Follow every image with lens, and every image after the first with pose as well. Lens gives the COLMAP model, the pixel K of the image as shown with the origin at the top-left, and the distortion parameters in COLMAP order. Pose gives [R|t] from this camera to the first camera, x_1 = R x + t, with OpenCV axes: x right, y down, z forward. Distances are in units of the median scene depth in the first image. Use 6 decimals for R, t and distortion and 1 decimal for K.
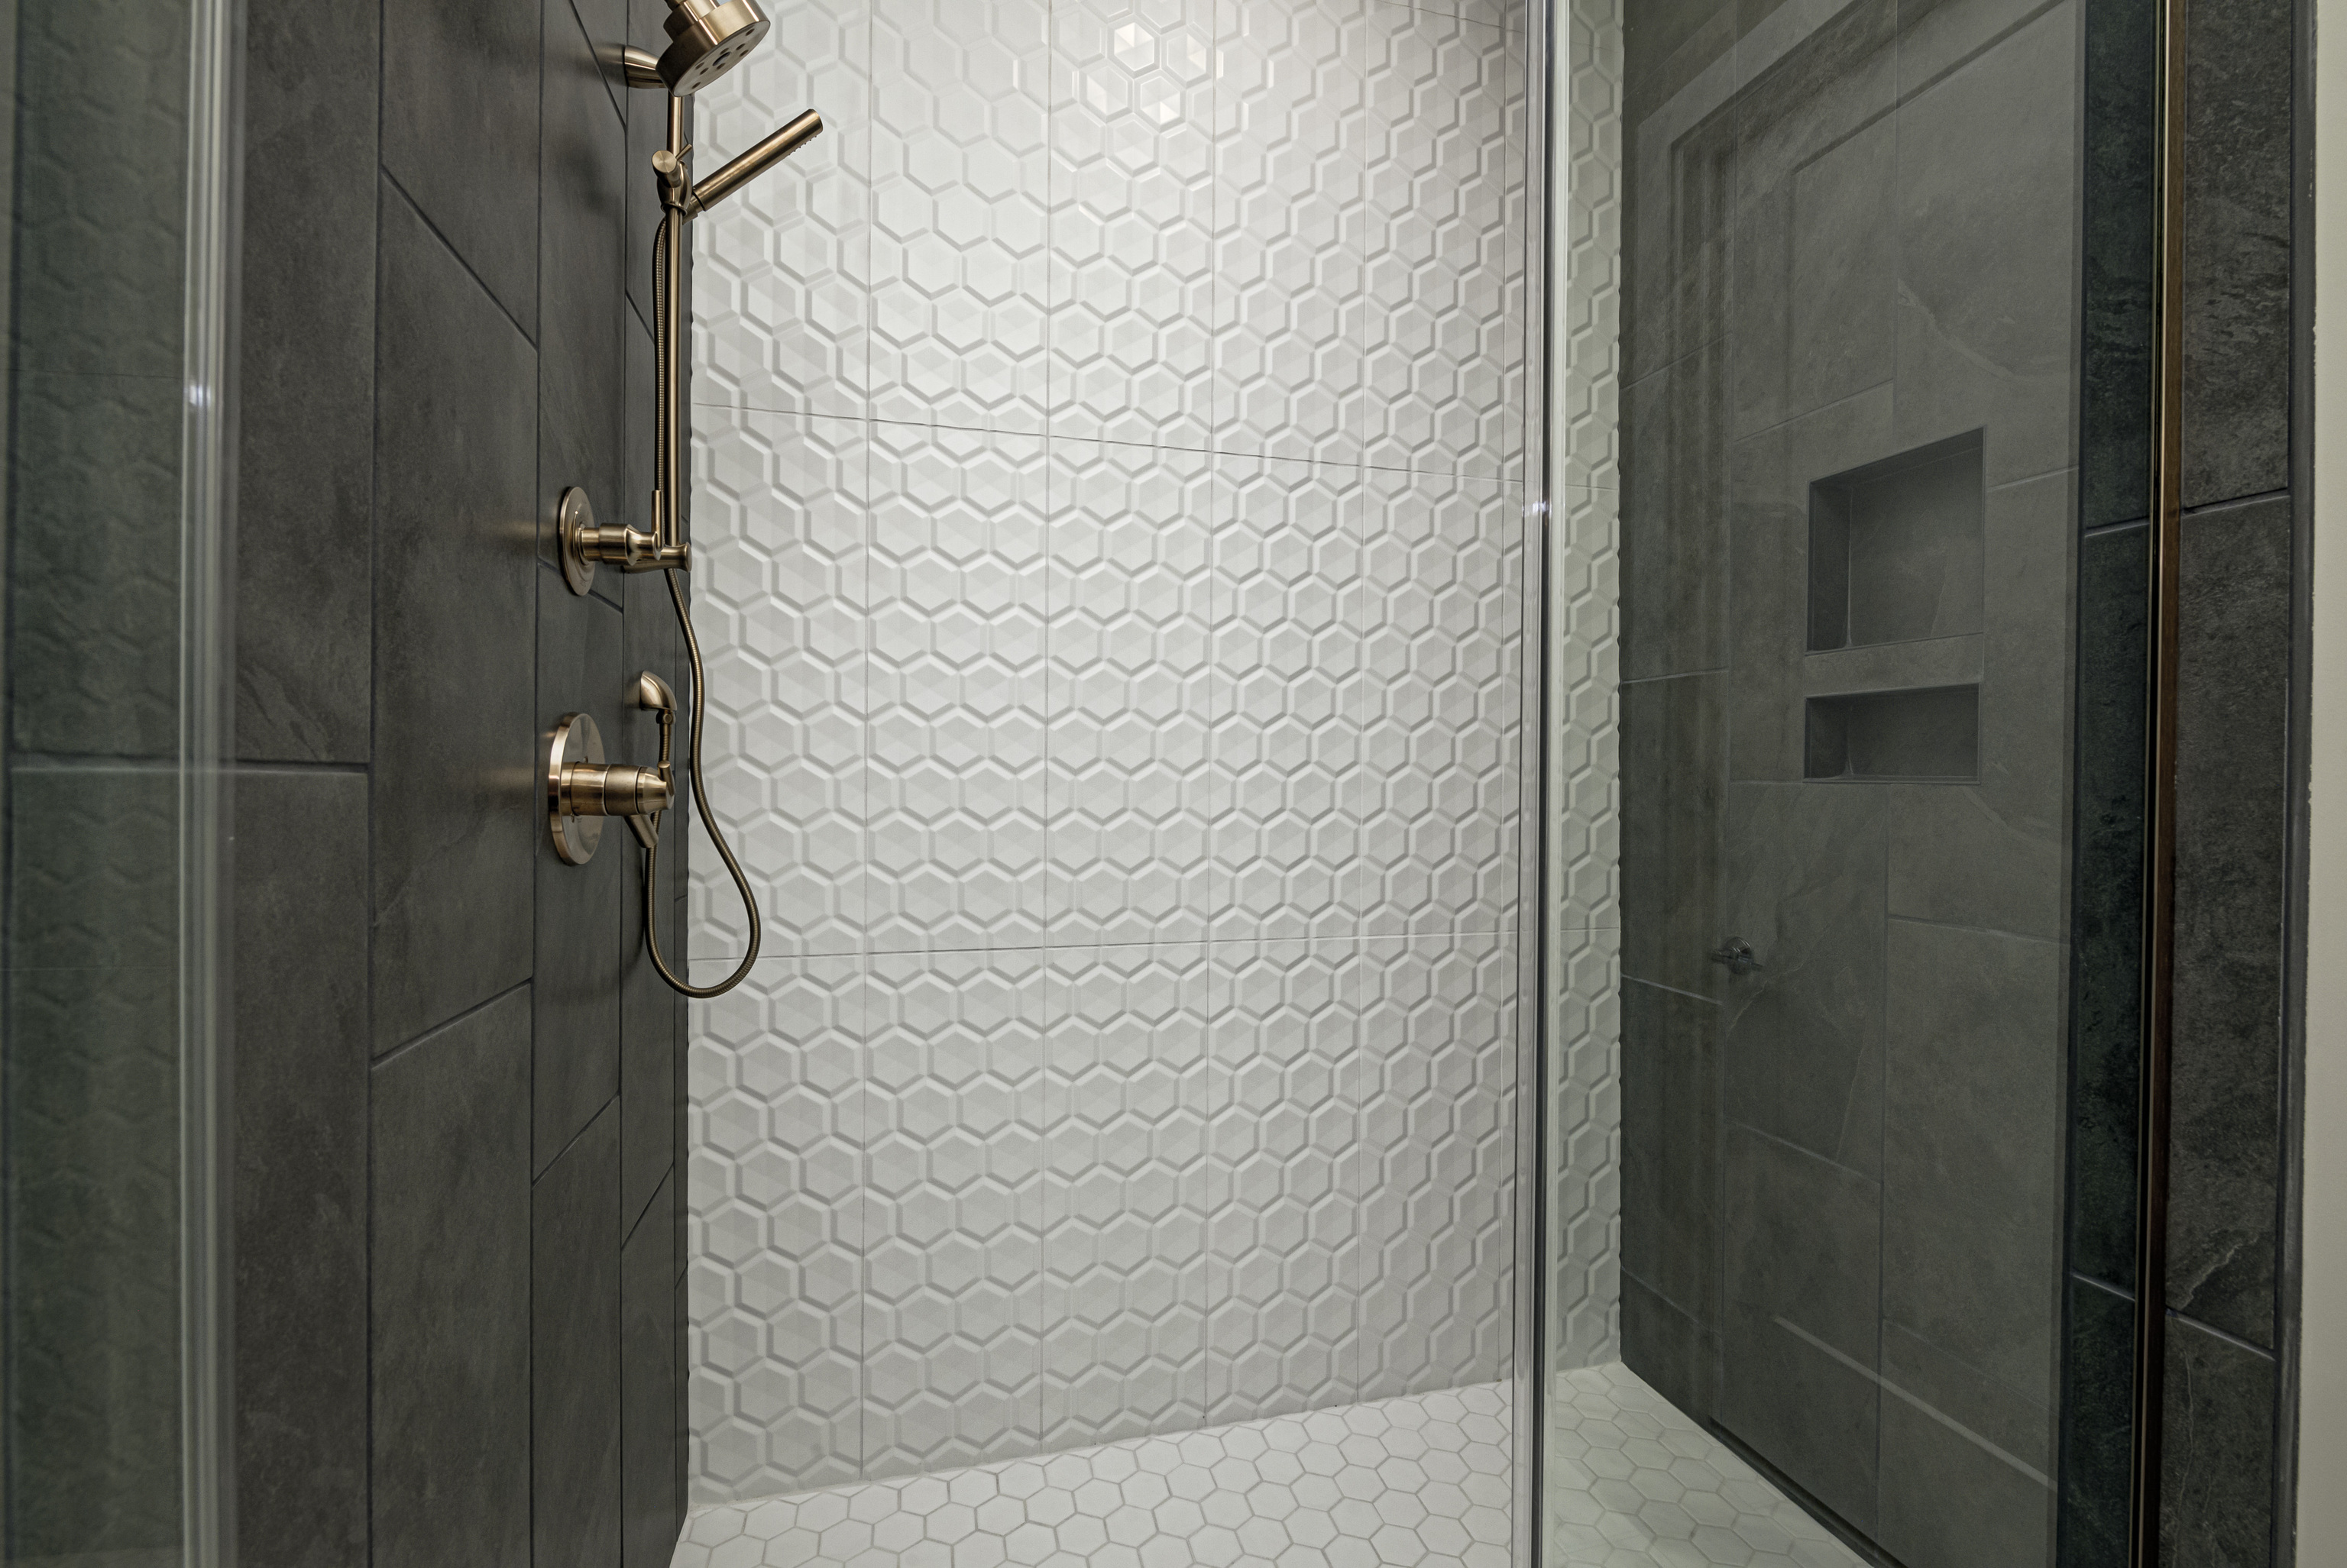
lens RADIAL K [[1024.8, 0, 1171.6], [0, 1024.8, 781.5], [0, 0, 1]] dist [-0.002530, -0.000338]
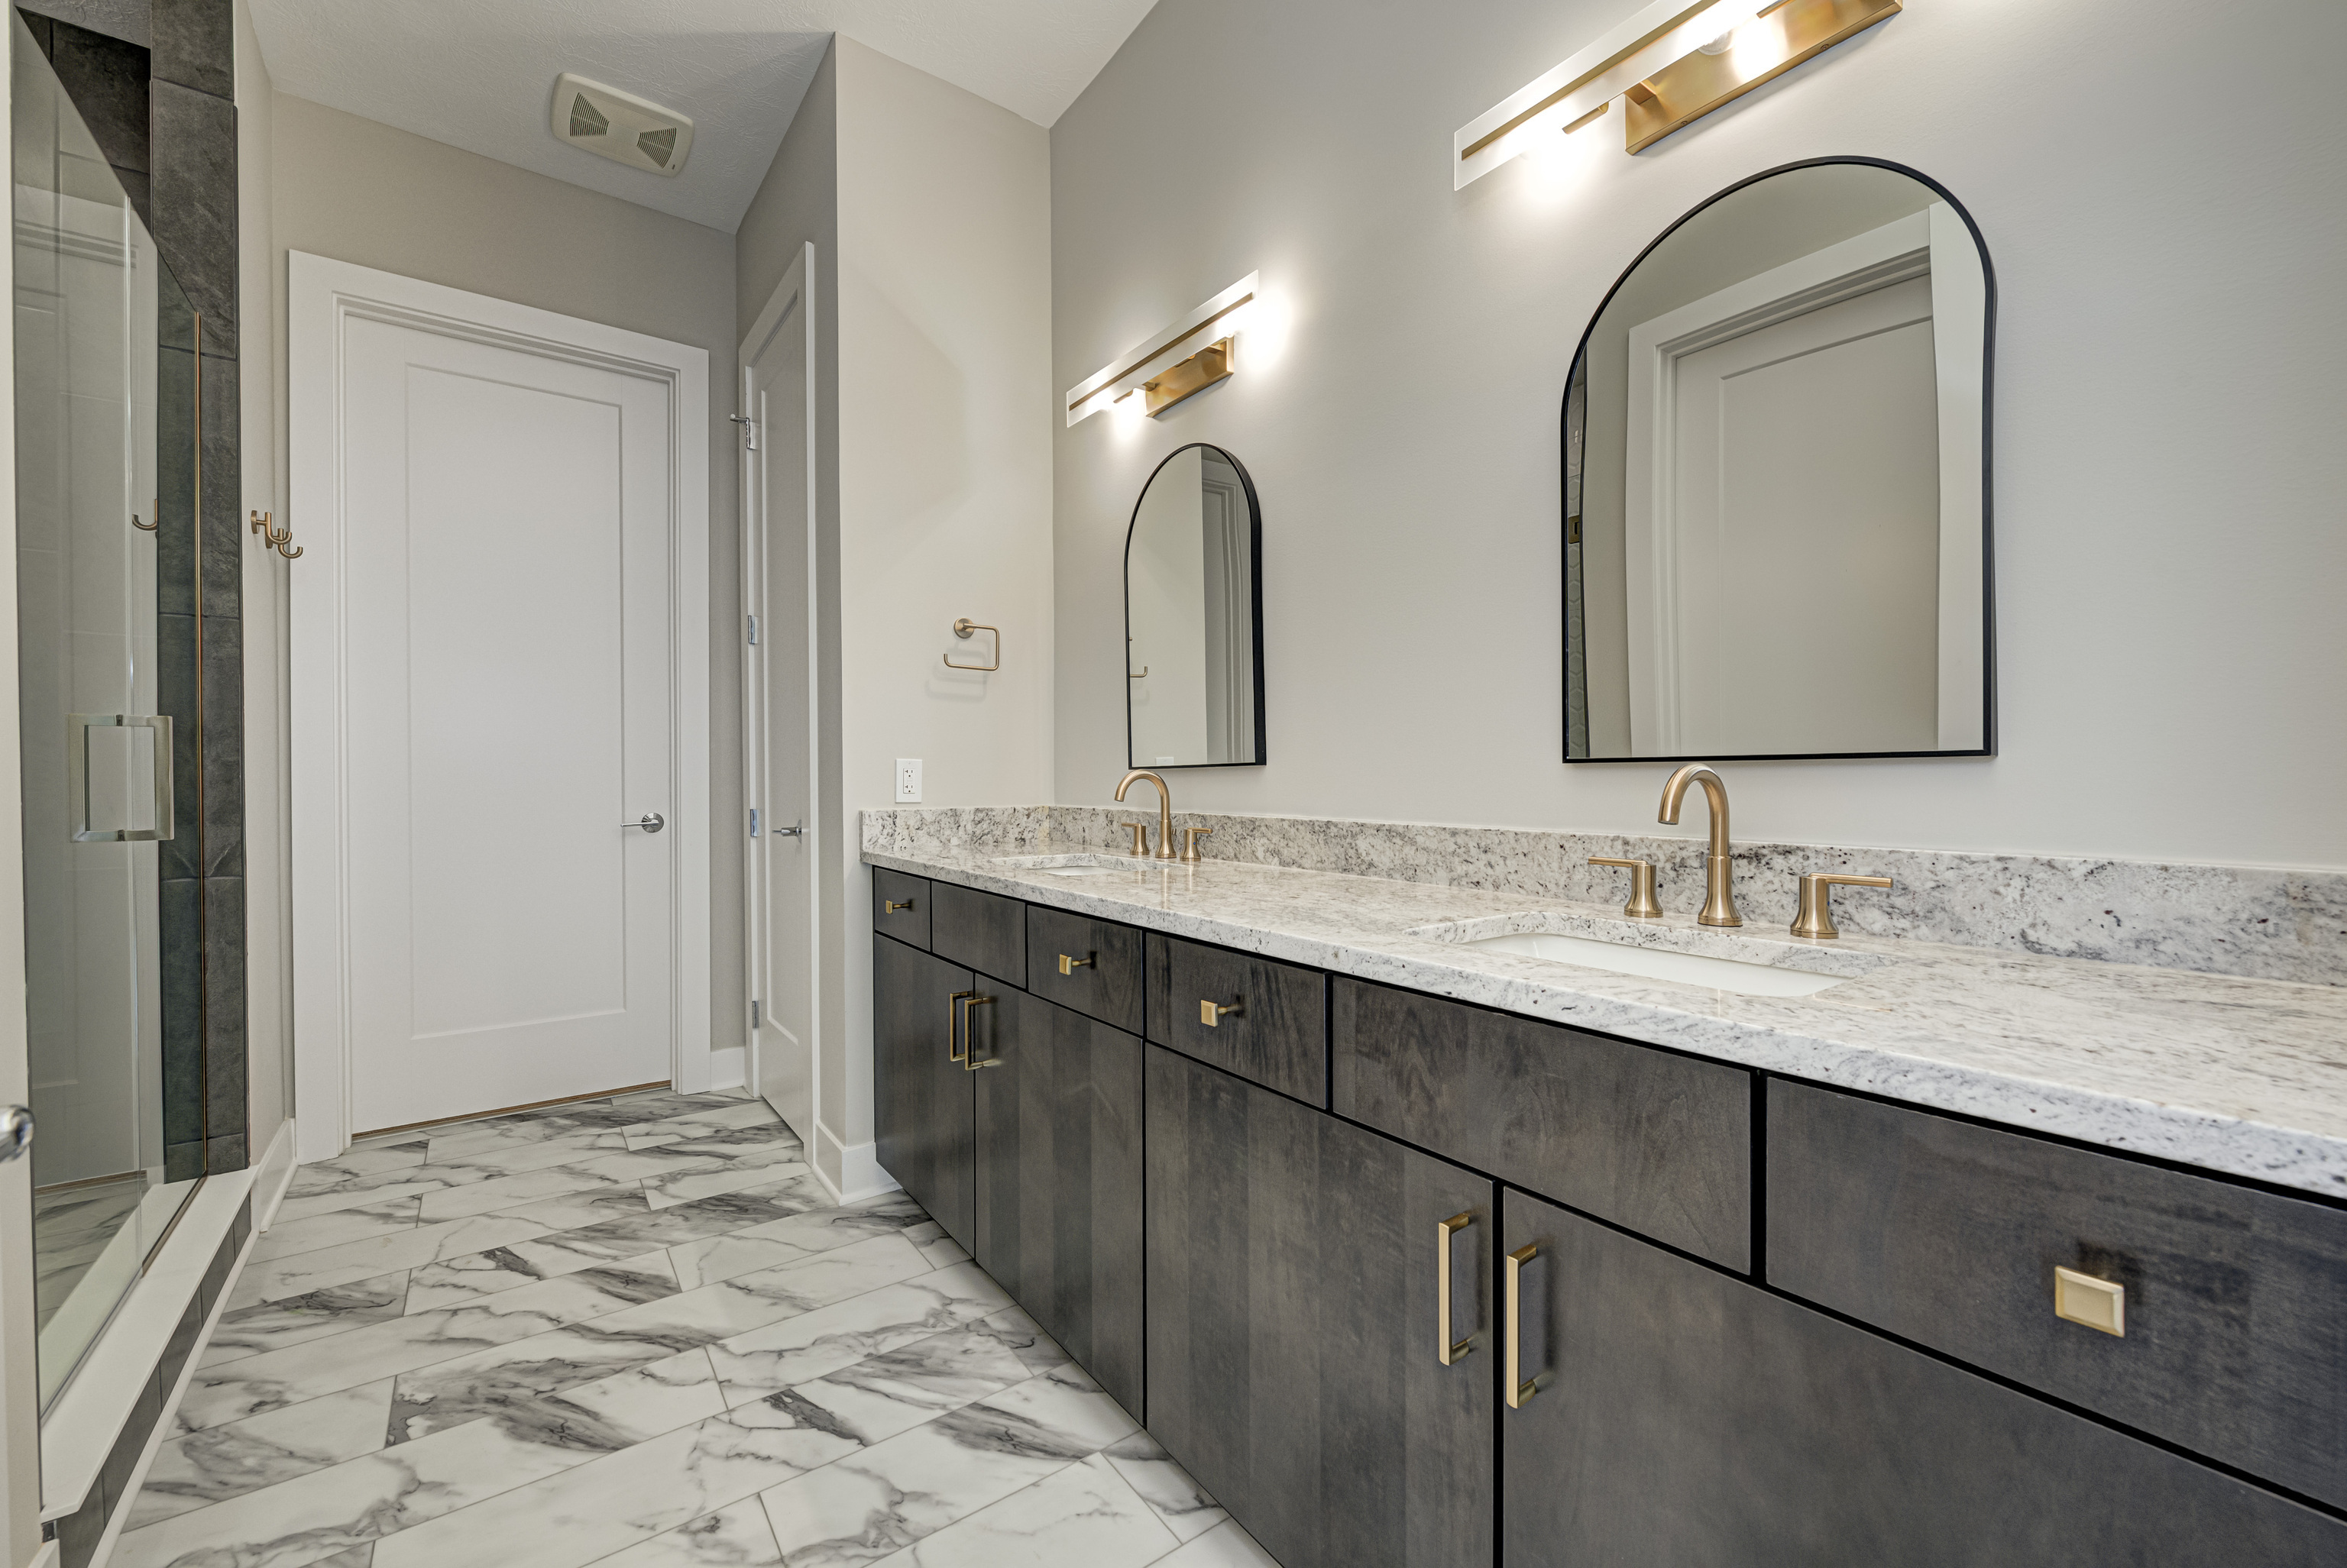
lens RADIAL K [[936.3, 0, 1161.5], [0, 936.3, 780.8], [0, 0, 1]] dist [0.003337, -0.000834]
pose [[-0.359936, -0.011424, 0.932907, -2.779527], [0.008570, 0.999842, 0.015550, 0.218638], [-0.932938, 0.013592, -0.359781, -0.686720]]
